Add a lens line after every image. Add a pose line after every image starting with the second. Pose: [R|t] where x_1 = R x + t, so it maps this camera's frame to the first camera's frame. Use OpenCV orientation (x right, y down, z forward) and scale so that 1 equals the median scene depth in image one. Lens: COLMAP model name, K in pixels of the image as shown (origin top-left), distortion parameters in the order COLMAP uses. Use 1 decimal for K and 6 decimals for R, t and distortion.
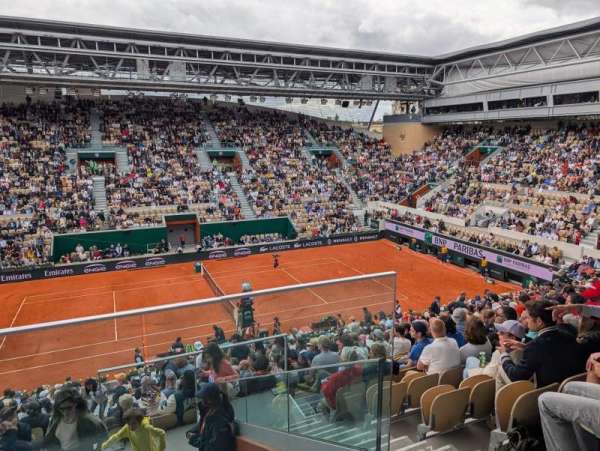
lens RADIAL K [[432.2, 0, 302.0], [0, 432.2, 221.3], [0, 0, 1]] dist [0.035322, -0.037186]
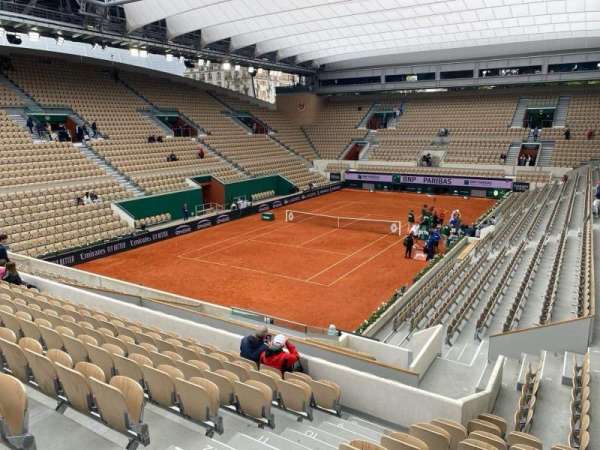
lens RADIAL K [[461.9, 0, 301.7], [0, 461.9, 223.4], [0, 0, 1]] dist [0.030289, -0.016864]
pose [[0.823317, -0.128328, 0.552884, -0.604343], [0.117823, 0.991528, 0.054686, 0.051621], [-0.555218, 0.020118, 0.831462, 0.020127]]
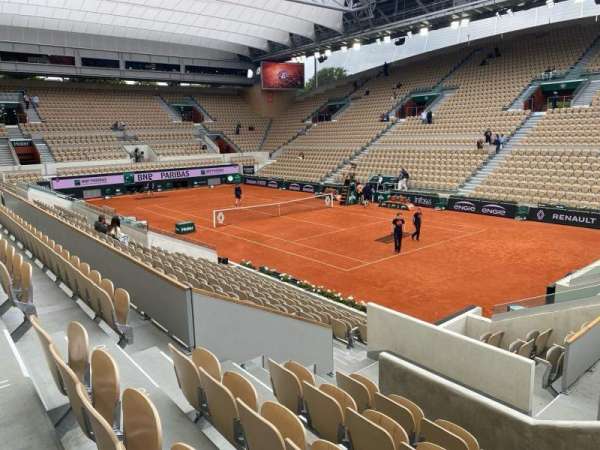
lens RADIAL K [[461.9, 0, 293.8], [0, 461.9, 226.2], [0, 0, 1]] dist [0.030289, -0.016864]
pose [[-0.246203, -0.186869, 0.951033, -0.767215], [0.215207, 0.946203, 0.241632, -0.033466], [-0.945024, 0.264159, -0.192743, 0.741209]]
